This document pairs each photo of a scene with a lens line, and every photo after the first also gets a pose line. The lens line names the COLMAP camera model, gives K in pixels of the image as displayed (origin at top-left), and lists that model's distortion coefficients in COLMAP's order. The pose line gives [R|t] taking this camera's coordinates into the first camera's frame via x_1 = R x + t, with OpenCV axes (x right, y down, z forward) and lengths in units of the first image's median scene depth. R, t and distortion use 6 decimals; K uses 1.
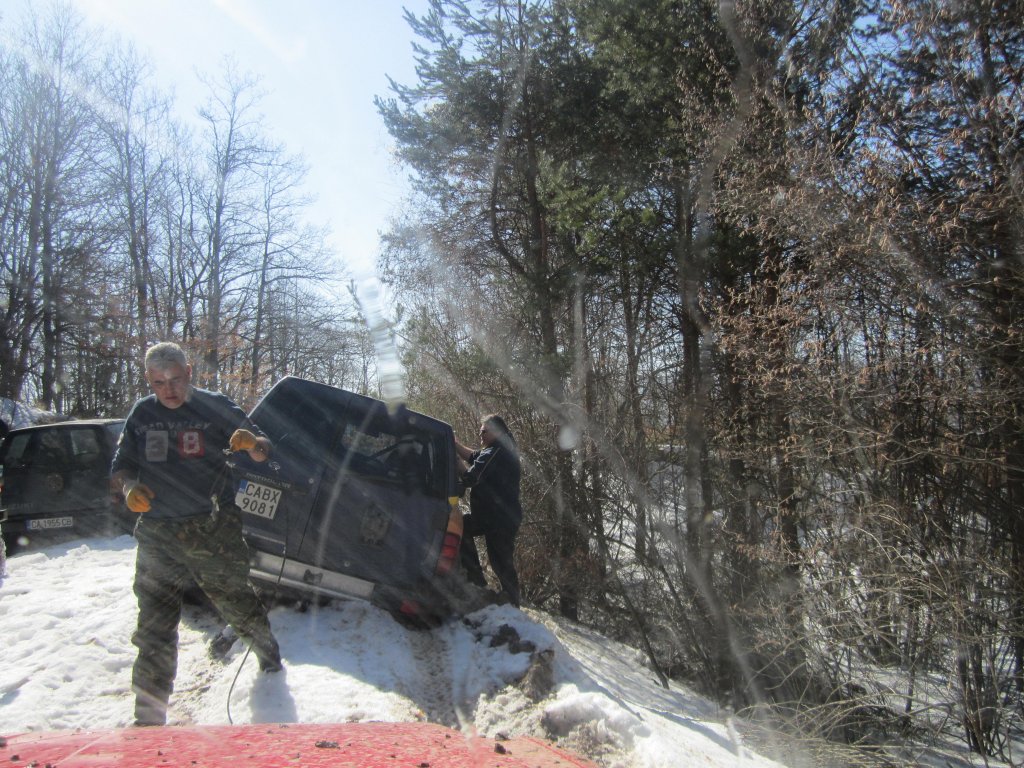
lens RADIAL K [[822.4, 0, 512.0], [0, 822.4, 384.0], [0, 0, 1]] dist [-0.061872, 0.002809]
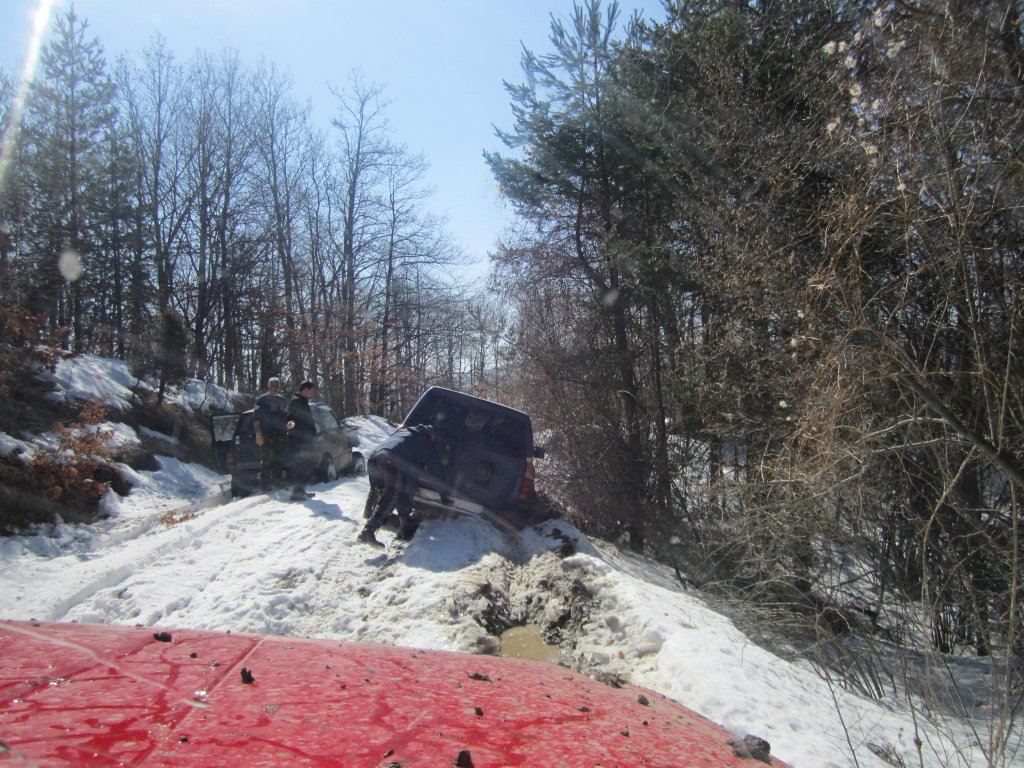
lens RADIAL K [[822.4, 0, 512.0], [0, 822.4, 384.0], [0, 0, 1]] dist [-0.061872, 0.002809]
pose [[0.989958, -0.005552, -0.141254, 0.052035], [0.011753, 0.999002, 0.043099, -0.033857], [0.140874, -0.044326, 0.989035, -0.263366]]
